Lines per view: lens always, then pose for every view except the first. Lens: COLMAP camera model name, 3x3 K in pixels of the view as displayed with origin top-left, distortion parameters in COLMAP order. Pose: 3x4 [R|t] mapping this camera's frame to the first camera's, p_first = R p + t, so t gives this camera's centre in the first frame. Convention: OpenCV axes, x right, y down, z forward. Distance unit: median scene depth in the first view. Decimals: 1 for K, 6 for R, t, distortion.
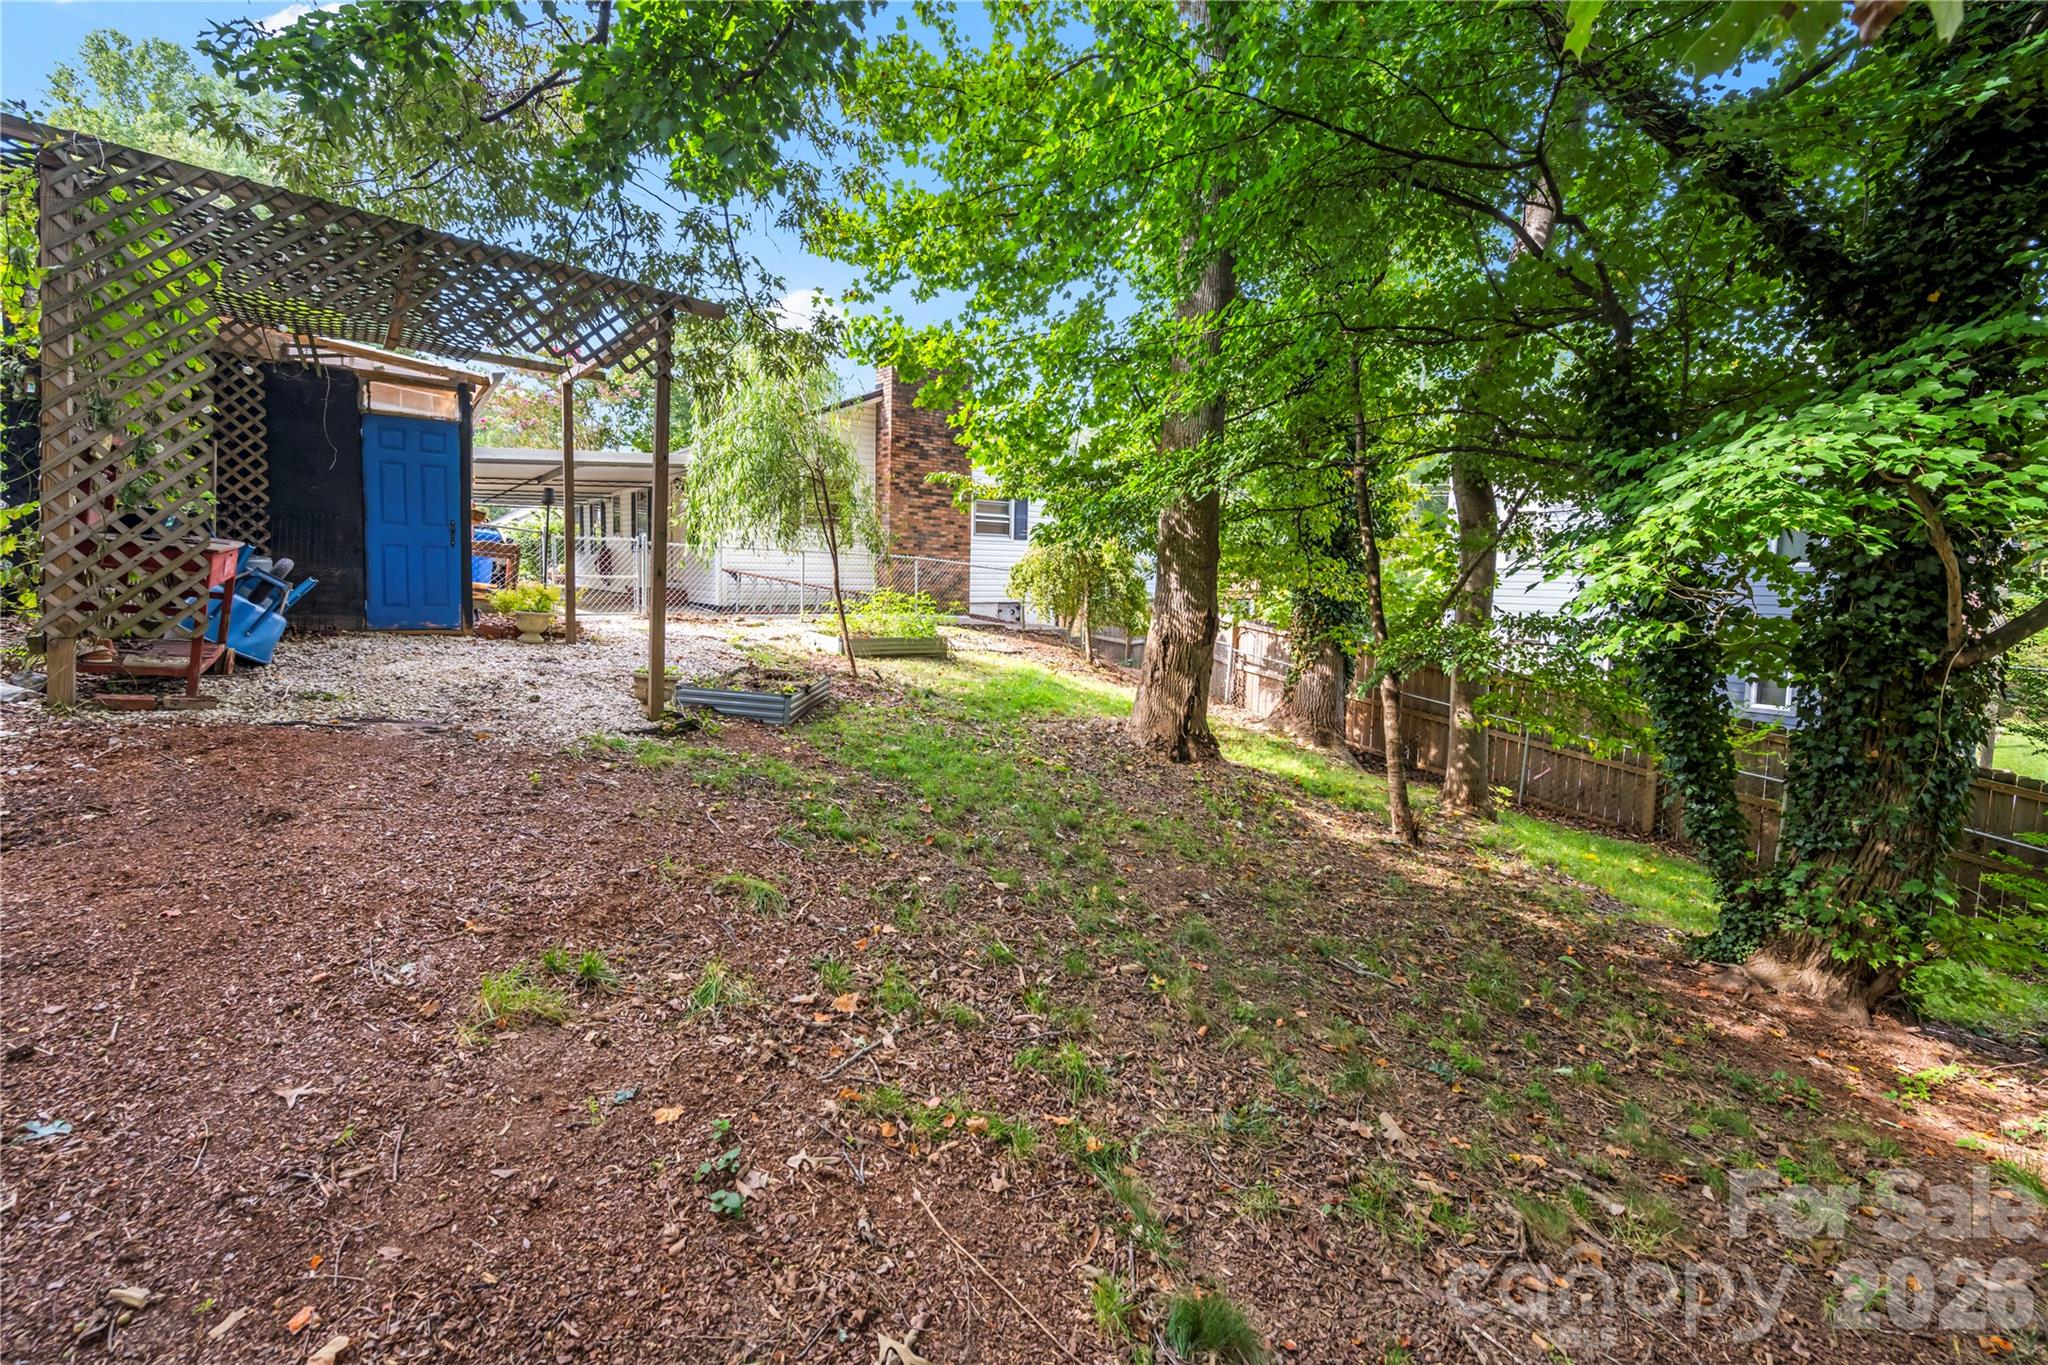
lens RADIAL K [[813.5, 0, 999.5], [0, 813.5, 630.9], [0, 0, 1]] dist [-0.001897, 0.000264]
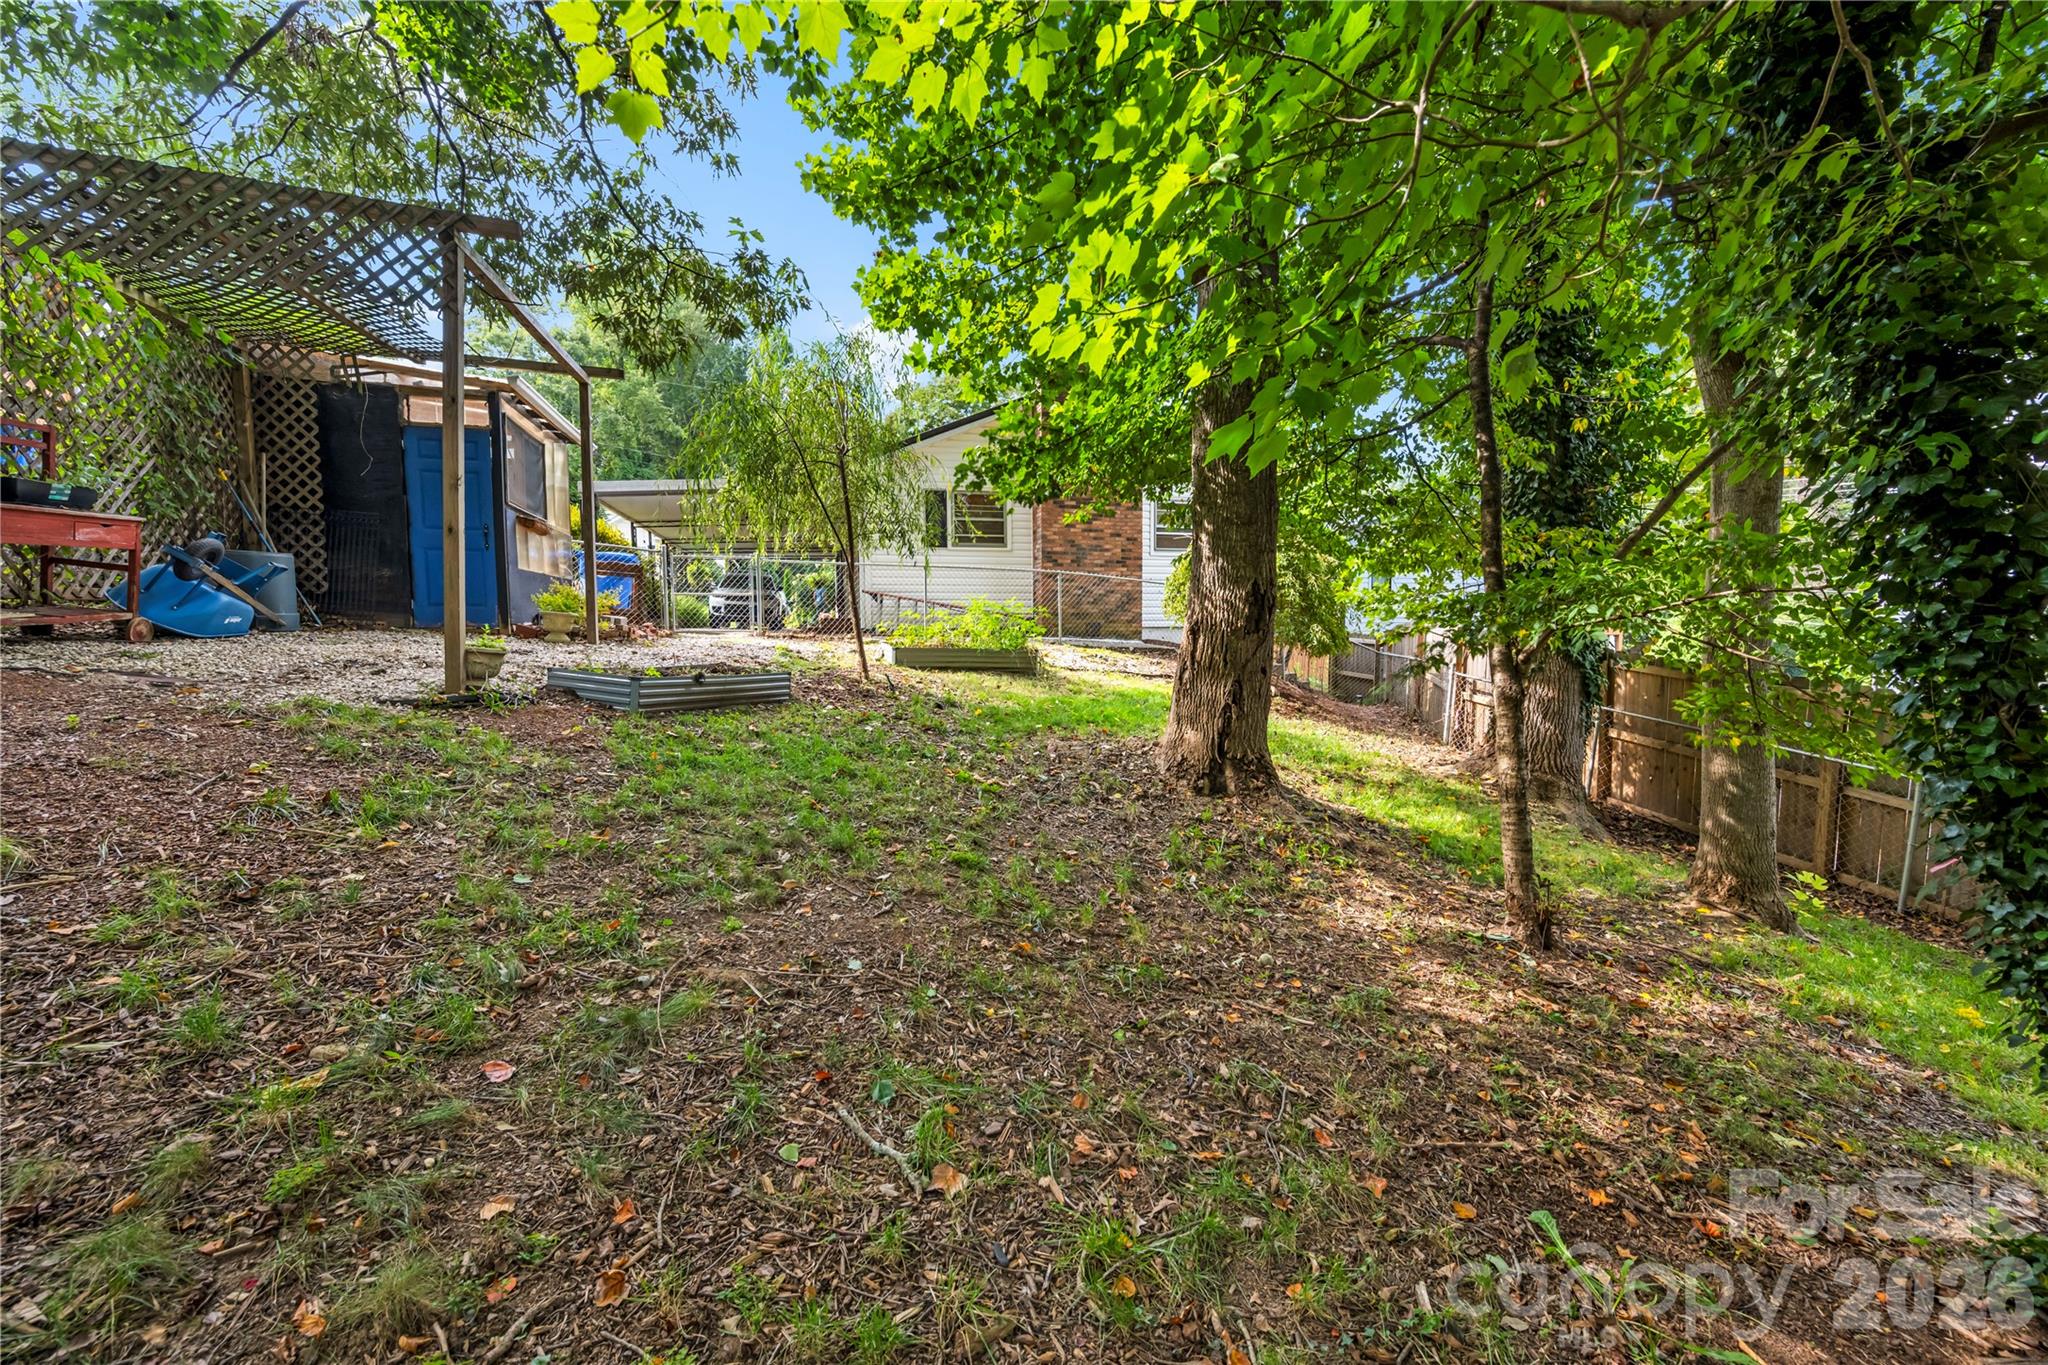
lens RADIAL K [[813.5, 0, 1025.0], [0, 813.5, 685.1], [0, 0, 1]] dist [-0.001897, 0.000264]
pose [[0.929384, 0.003452, -0.369099, 0.334661], [-0.005397, 0.999976, -0.004237, 0.066847], [0.369075, 0.005930, 0.929381, 0.266573]]
